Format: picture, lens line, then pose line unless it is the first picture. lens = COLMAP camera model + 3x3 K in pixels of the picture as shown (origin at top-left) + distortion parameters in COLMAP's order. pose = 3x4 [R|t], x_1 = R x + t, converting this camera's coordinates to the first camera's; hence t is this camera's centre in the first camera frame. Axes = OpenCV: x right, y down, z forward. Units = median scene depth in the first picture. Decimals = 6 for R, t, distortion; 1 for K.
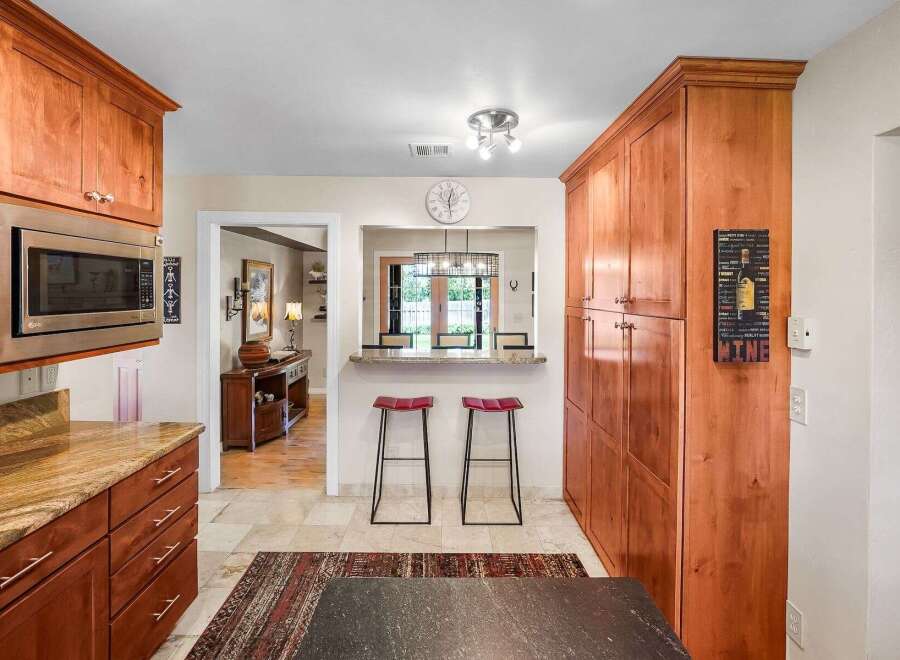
lens RADIAL K [[434.4, 0, 448.1], [0, 434.4, 301.9], [0, 0, 1]] dist [-0.001585, -0.000172]
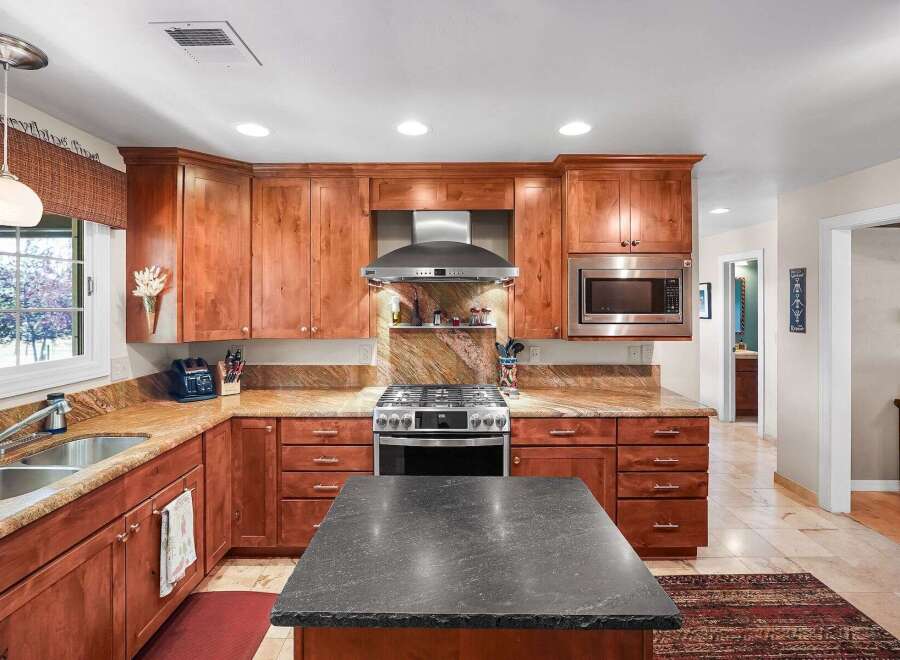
lens RADIAL K [[433.6, 0, 448.5], [0, 433.6, 321.2], [0, 0, 1]] dist [-0.003299, 0.000044]
pose [[0.000522, 0.038850, -0.999245, 0.641618], [-0.022902, 0.998983, 0.038828, 0.003182], [0.999738, 0.022864, 0.001411, 0.247987]]
